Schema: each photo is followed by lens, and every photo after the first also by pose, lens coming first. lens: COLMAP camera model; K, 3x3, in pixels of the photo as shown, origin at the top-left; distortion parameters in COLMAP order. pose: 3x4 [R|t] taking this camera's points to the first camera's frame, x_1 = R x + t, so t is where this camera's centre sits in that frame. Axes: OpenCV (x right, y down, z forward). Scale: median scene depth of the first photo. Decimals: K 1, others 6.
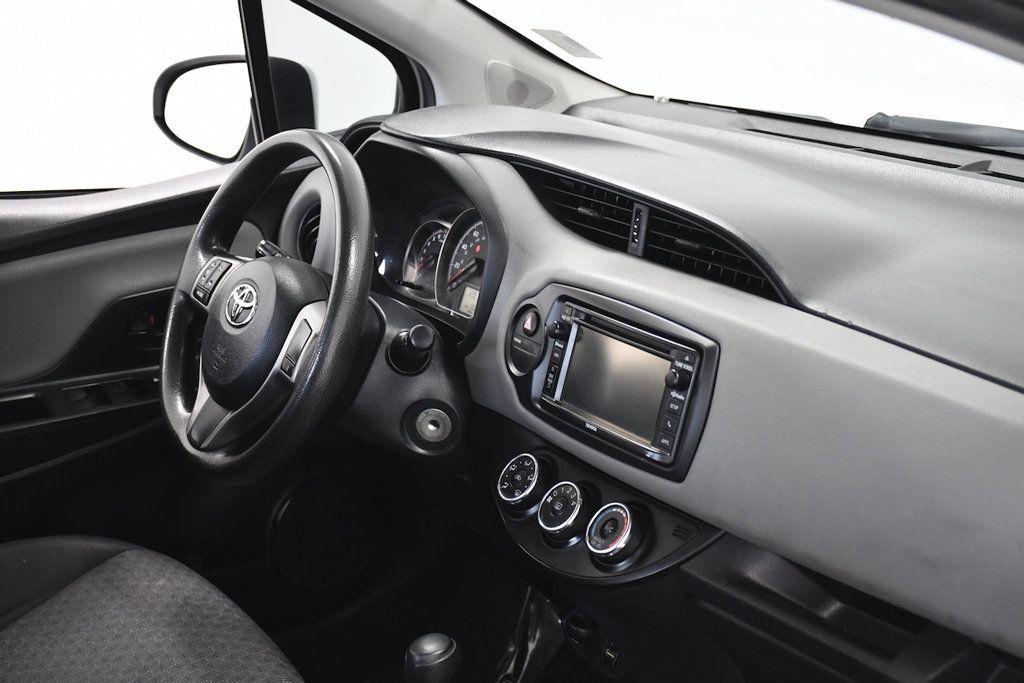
lens RADIAL K [[1701.4, 0, 512.0], [0, 1701.4, 341.5], [0, 0, 1]] dist [0.210064, -0.042040]
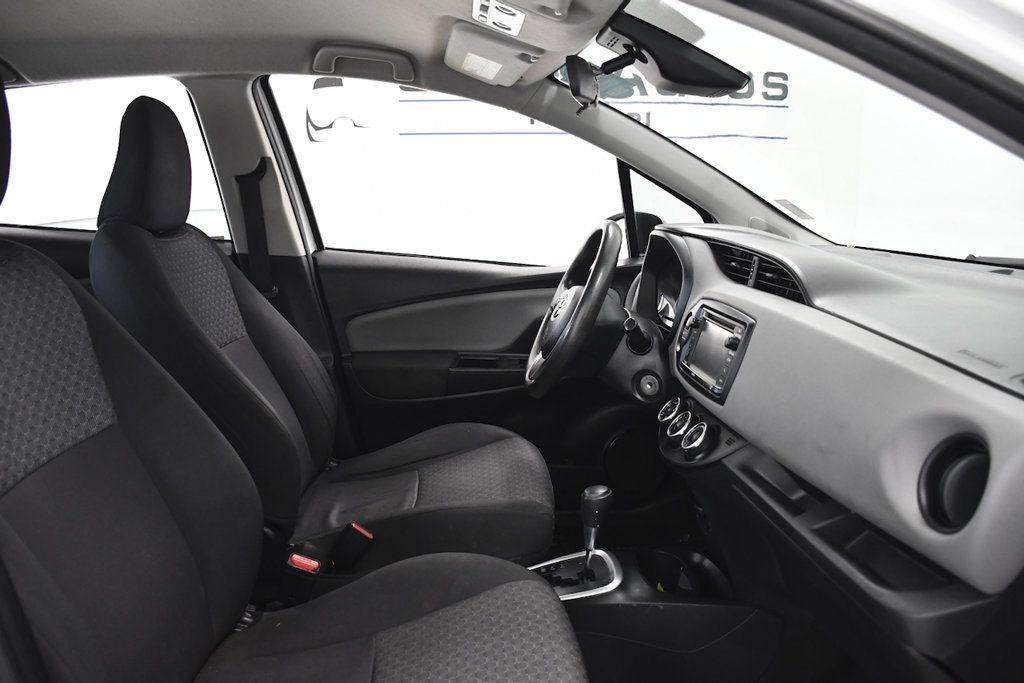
lens RADIAL K [[801.8, 0, 512.0], [0, 801.8, 341.5], [0, 0, 1]] dist [-0.084951, -0.000046]
pose [[0.873146, 0.119593, -0.472561, 0.245752], [-0.175014, 0.981711, -0.074925, 0.103326], [0.454958, 0.148125, 0.878107, 0.208872]]
